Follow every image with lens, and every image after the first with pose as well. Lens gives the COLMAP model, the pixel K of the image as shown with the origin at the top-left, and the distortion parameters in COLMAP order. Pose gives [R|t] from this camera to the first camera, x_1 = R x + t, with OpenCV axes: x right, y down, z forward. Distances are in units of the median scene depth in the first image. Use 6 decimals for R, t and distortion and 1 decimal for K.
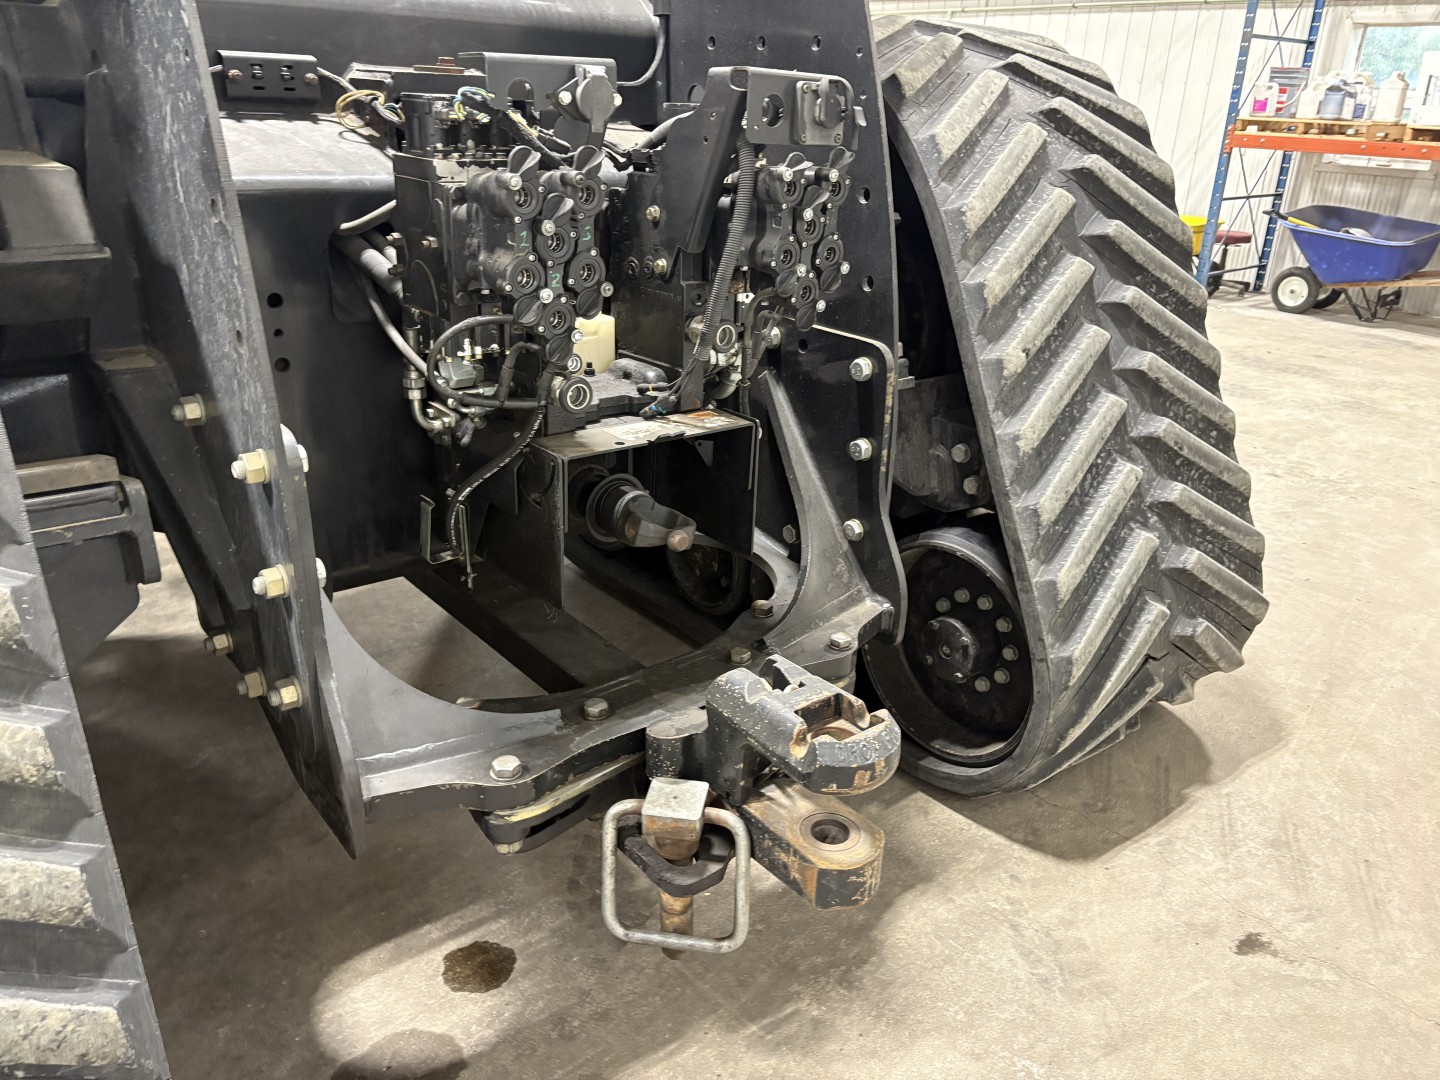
lens RADIAL K [[1020.0, 0, 720.0], [0, 1020.0, 540.0], [0, 0, 1]] dist [-0.004647, -0.002786]
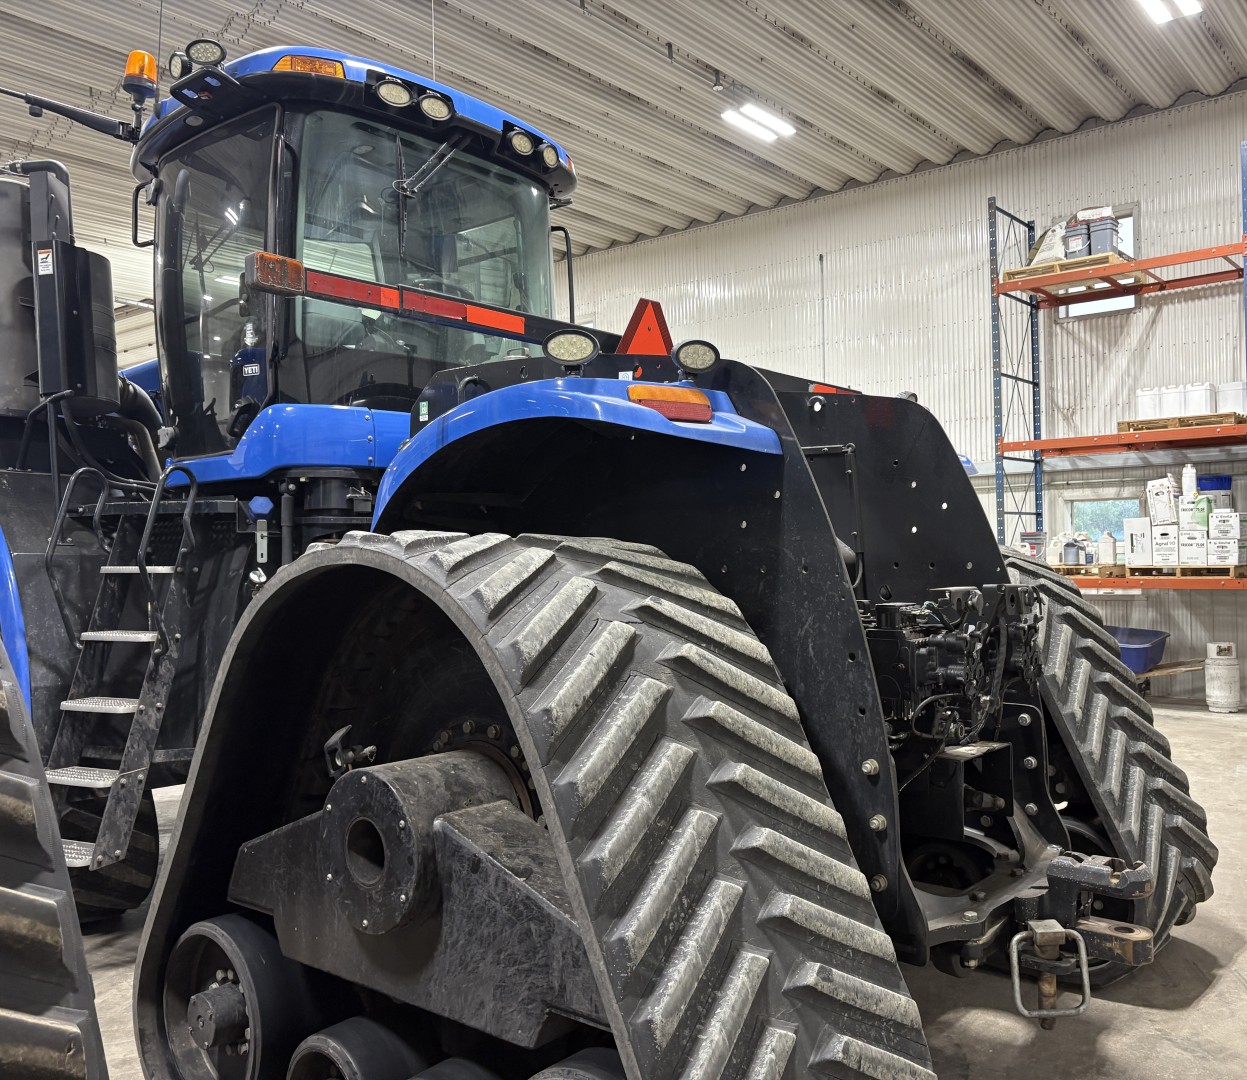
lens RADIAL K [[1115.4, 0, 624.9], [0, 1115.4, 609.5], [0, 0, 1]] dist [0.003880, 0.016545]
pose [[0.975810, -0.063578, 0.209173, -0.752006], [0.133374, 0.931229, -0.339152, 0.184108], [-0.173226, 0.358846, 0.917182, -0.638219]]
